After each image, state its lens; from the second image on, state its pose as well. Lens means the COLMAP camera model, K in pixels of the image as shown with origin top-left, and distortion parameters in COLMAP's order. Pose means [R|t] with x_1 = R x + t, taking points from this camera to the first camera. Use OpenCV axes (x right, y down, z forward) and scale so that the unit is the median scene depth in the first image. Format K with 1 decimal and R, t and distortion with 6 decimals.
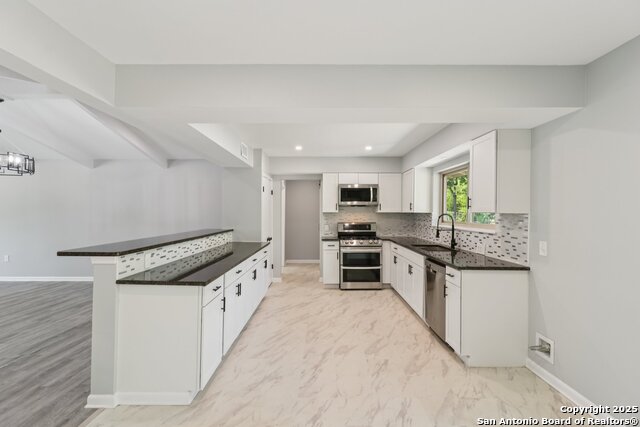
lens RADIAL K [[296.9, 0, 318.4], [0, 296.9, 211.3], [0, 0, 1]] dist [0.000424, 0.000123]
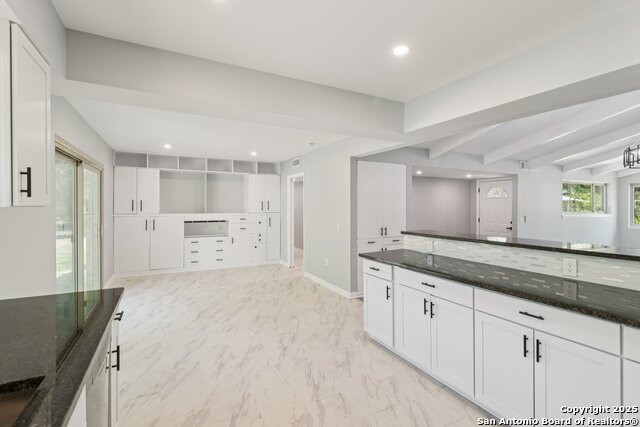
lens RADIAL K [[296.9, 0, 318.4], [0, 296.9, 211.3], [0, 0, 1]] dist [0.000424, 0.000123]
pose [[-0.883273, 0.003891, -0.468843, 0.402393], [-0.003462, 0.999884, 0.014820, 0.005933], [0.468846, 0.014713, -0.883157, 1.822669]]
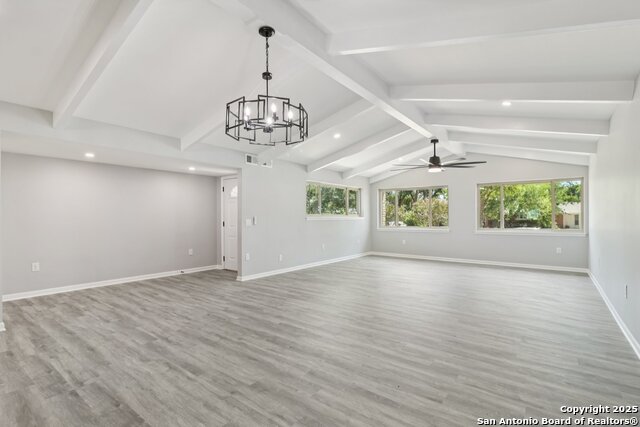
lens RADIAL K [[296.9, 0, 318.4], [0, 296.9, 211.3], [0, 0, 1]] dist [0.000424, 0.000123]
pose [[-0.586662, -0.012196, -0.809740, -0.791600], [0.001404, 0.999870, -0.016077, 0.064338], [0.809831, -0.010569, -0.586568, 2.069727]]
